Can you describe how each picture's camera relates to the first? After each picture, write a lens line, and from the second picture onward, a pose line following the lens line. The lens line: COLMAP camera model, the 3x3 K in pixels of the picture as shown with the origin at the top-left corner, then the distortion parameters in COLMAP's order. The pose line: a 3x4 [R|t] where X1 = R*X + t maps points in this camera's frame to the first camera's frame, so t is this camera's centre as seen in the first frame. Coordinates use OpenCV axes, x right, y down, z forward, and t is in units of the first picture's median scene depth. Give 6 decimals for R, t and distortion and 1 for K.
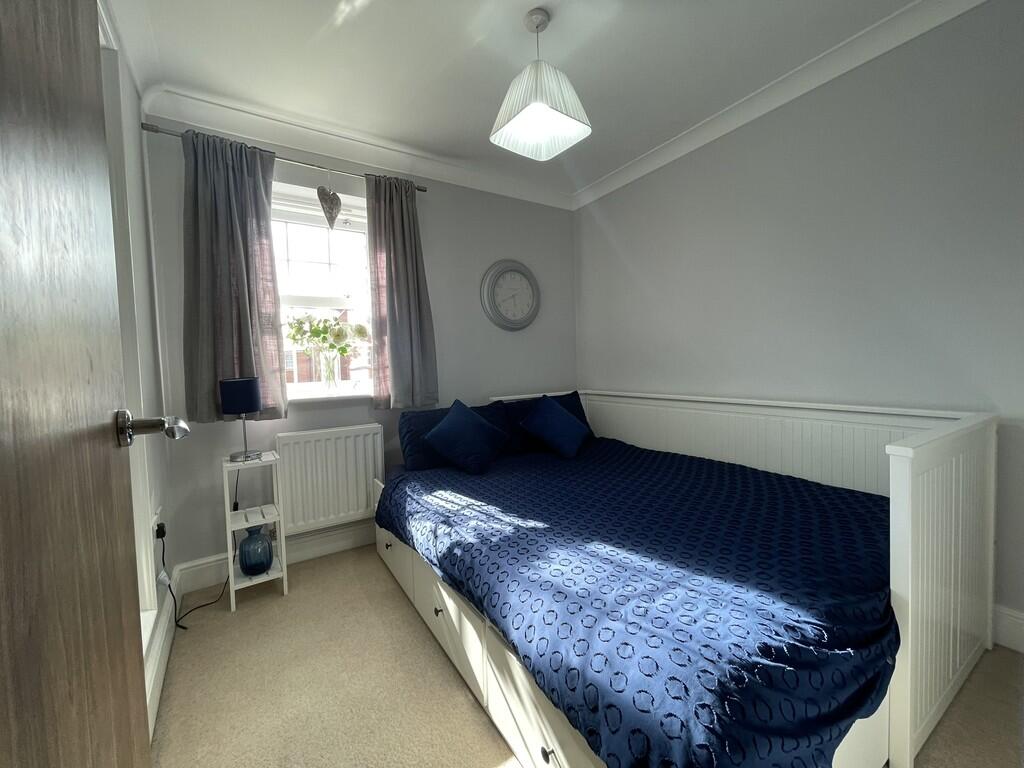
lens RADIAL K [[412.3, 0, 510.3], [0, 412.3, 380.4], [0, 0, 1]] dist [-0.002831, 0.000270]
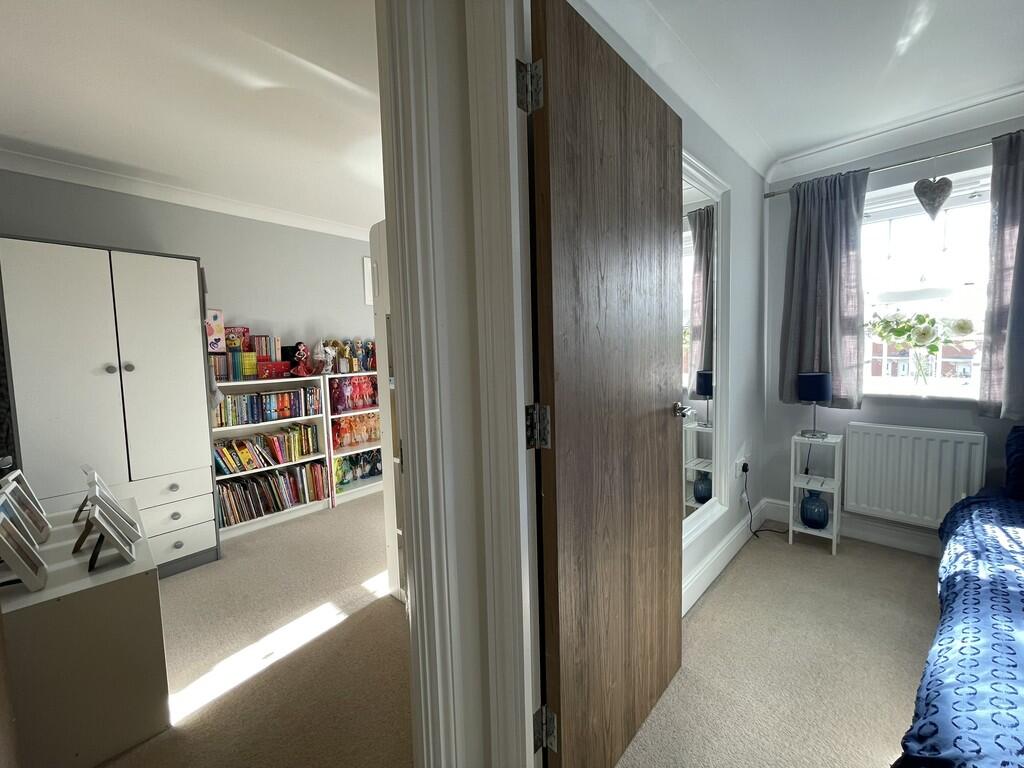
lens RADIAL K [[412.3, 0, 510.3], [0, 412.3, 380.4], [0, 0, 1]] dist [-0.002831, 0.000270]
pose [[0.187494, 0.098306, -0.977334, 0.376201], [-0.018285, 0.995156, 0.096590, -0.080263], [0.982096, -0.000240, 0.188383, -0.144067]]
